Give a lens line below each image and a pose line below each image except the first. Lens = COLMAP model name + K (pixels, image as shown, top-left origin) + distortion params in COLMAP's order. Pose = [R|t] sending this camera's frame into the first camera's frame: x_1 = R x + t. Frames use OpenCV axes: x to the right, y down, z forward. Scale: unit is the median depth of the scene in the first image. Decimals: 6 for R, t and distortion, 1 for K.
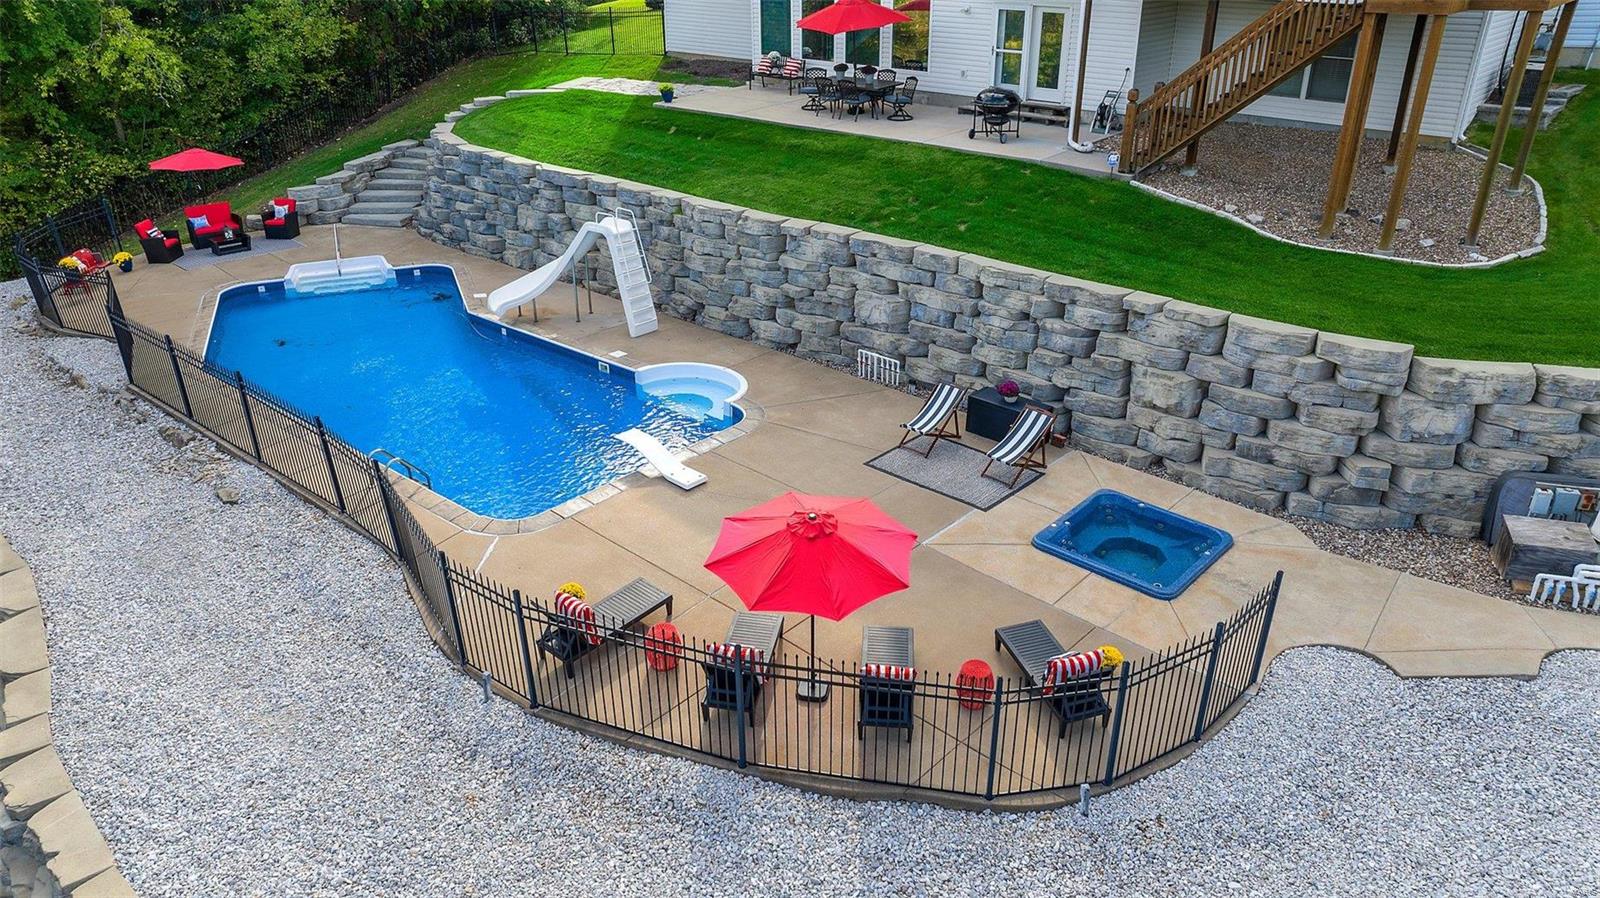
lens RADIAL K [[1134.9, 0, 796.1], [0, 1134.9, 448.4], [0, 0, 1]] dist [-0.031151, 0.024019]
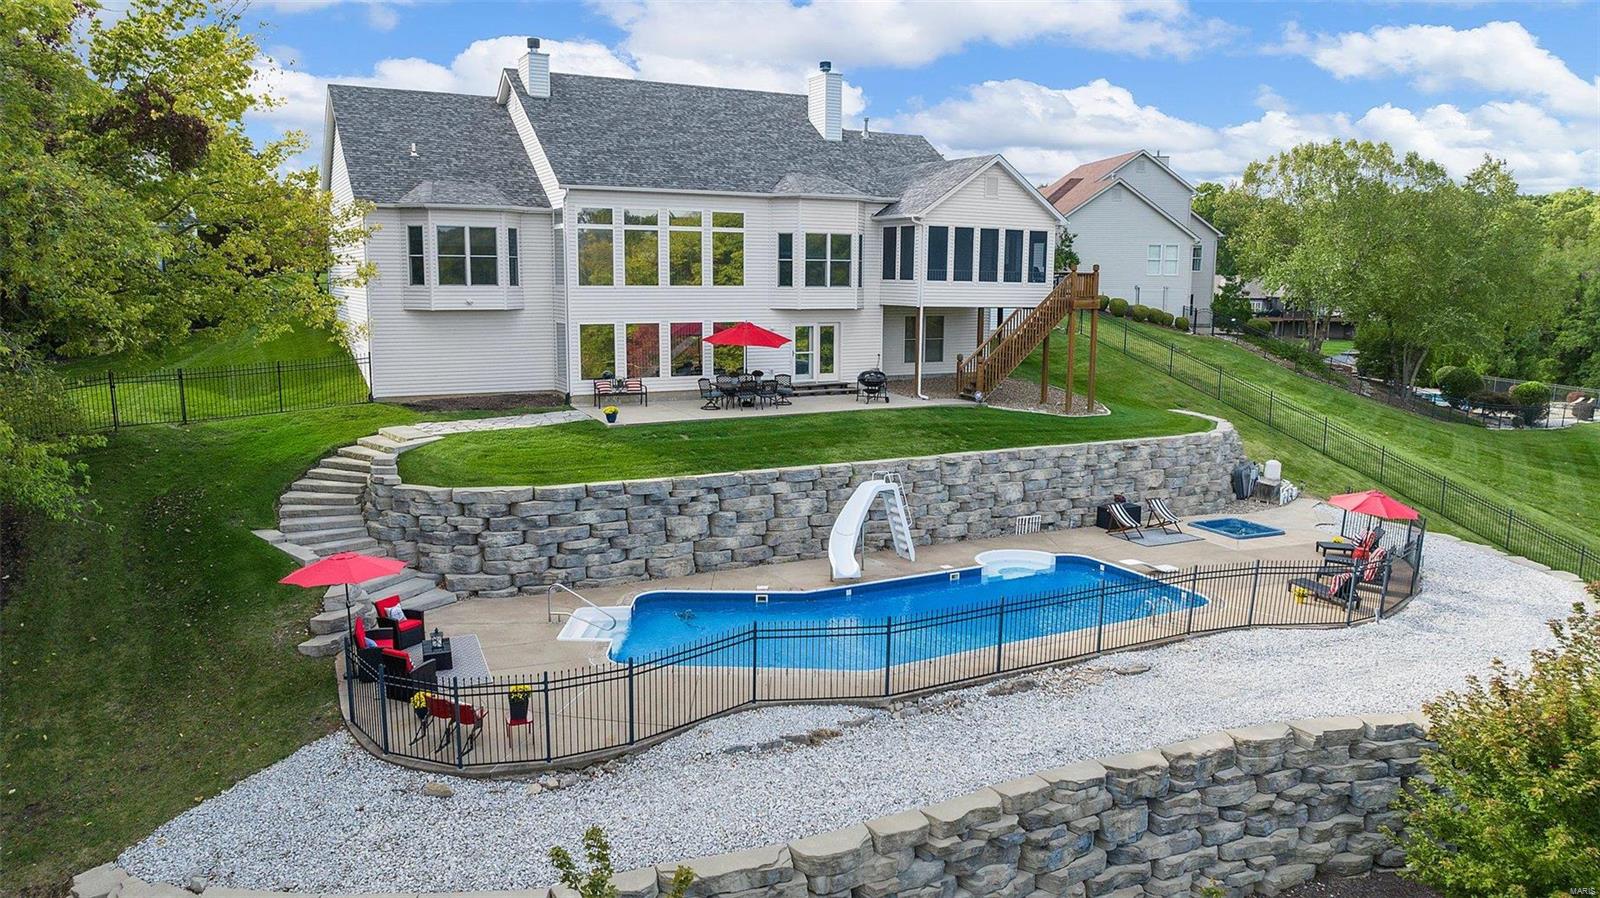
lens RADIAL K [[1134.9, 0, 816.4], [0, 1134.9, 443.5], [0, 0, 1]] dist [-0.031151, 0.024019]
pose [[0.352655, -0.137434, 0.925606, -1.376713], [0.395258, 0.918460, -0.014220, -0.248578], [-0.848178, 0.370868, 0.378221, 0.544135]]
